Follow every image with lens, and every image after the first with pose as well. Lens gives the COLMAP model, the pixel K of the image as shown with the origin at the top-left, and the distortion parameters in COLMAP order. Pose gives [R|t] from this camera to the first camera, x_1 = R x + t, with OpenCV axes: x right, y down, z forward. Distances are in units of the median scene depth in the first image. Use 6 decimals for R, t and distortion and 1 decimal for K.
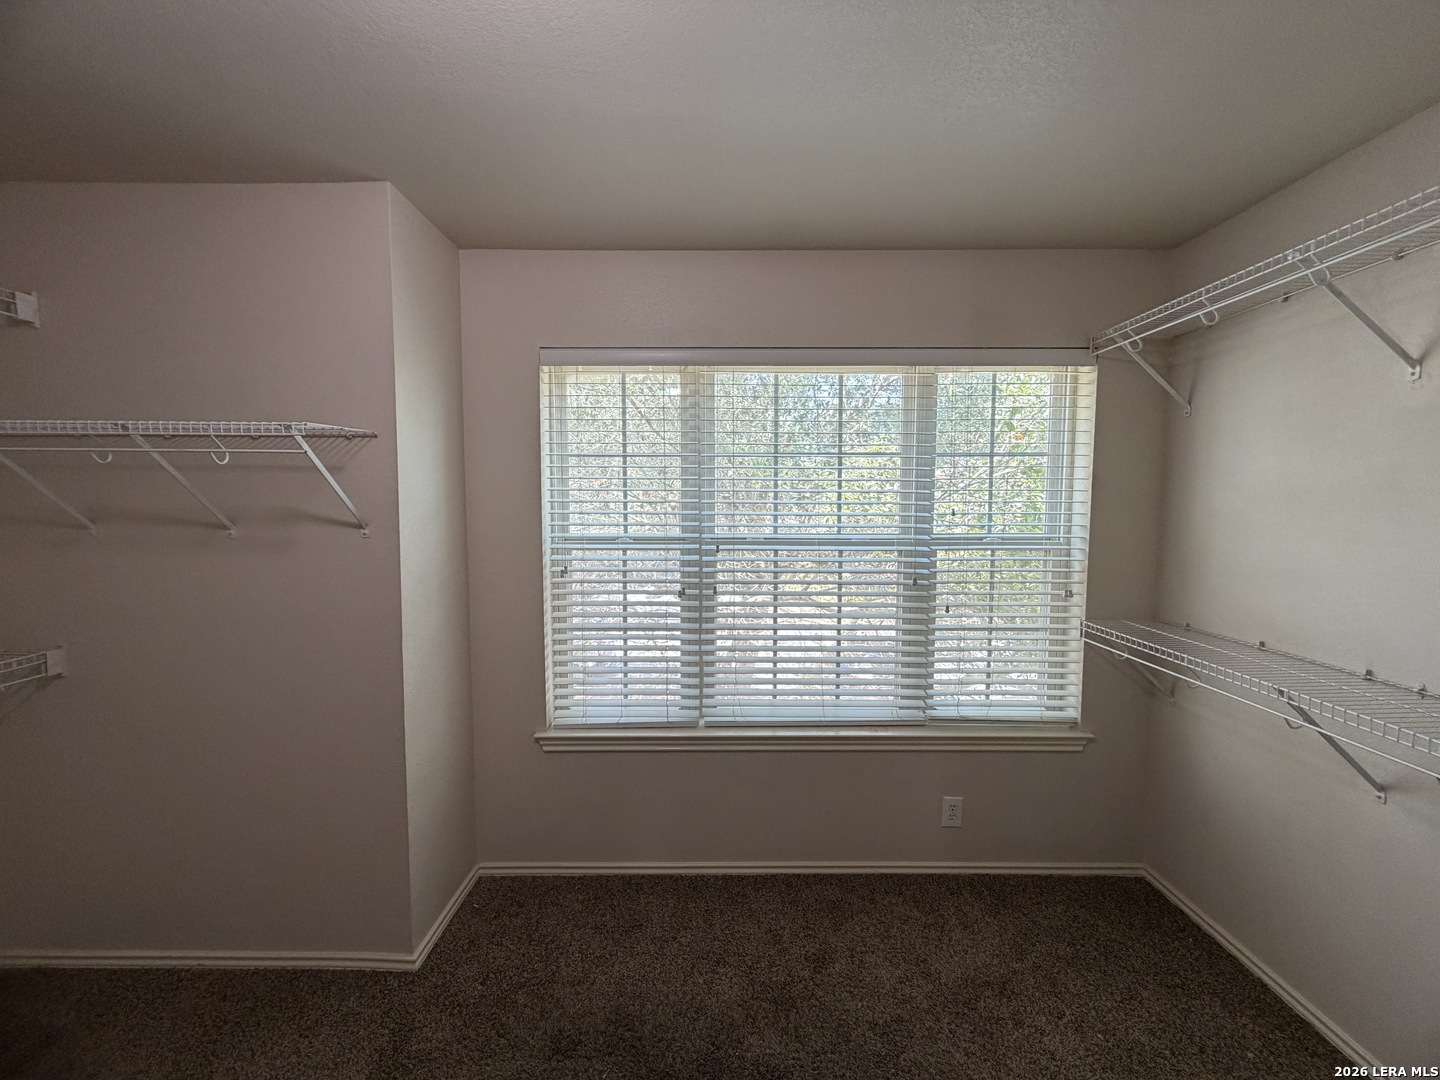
lens RADIAL K [[574.2, 0, 718.0], [0, 574.2, 538.3], [0, 0, 1]] dist [-0.001507, -0.000153]
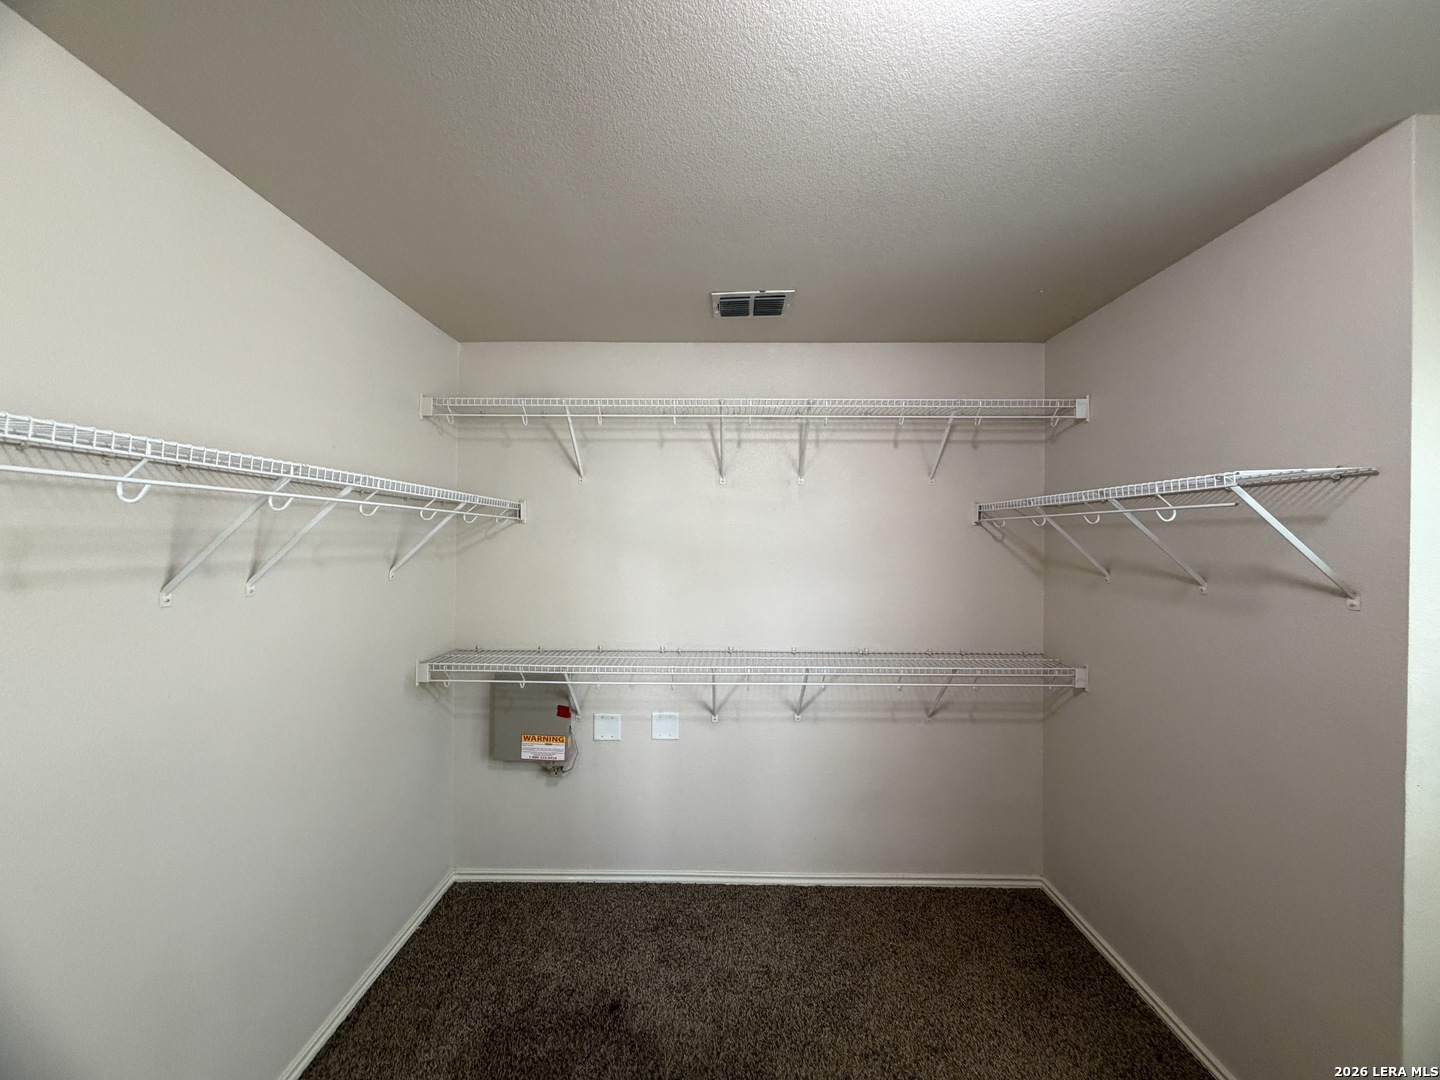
lens RADIAL K [[574.2, 0, 718.0], [0, 574.2, 538.3], [0, 0, 1]] dist [-0.001507, -0.000153]
pose [[-0.007839, -0.005531, -0.999954, 0.162680], [-0.074462, 0.997212, -0.004932, -0.034890], [0.997193, 0.074420, -0.008229, 0.212213]]
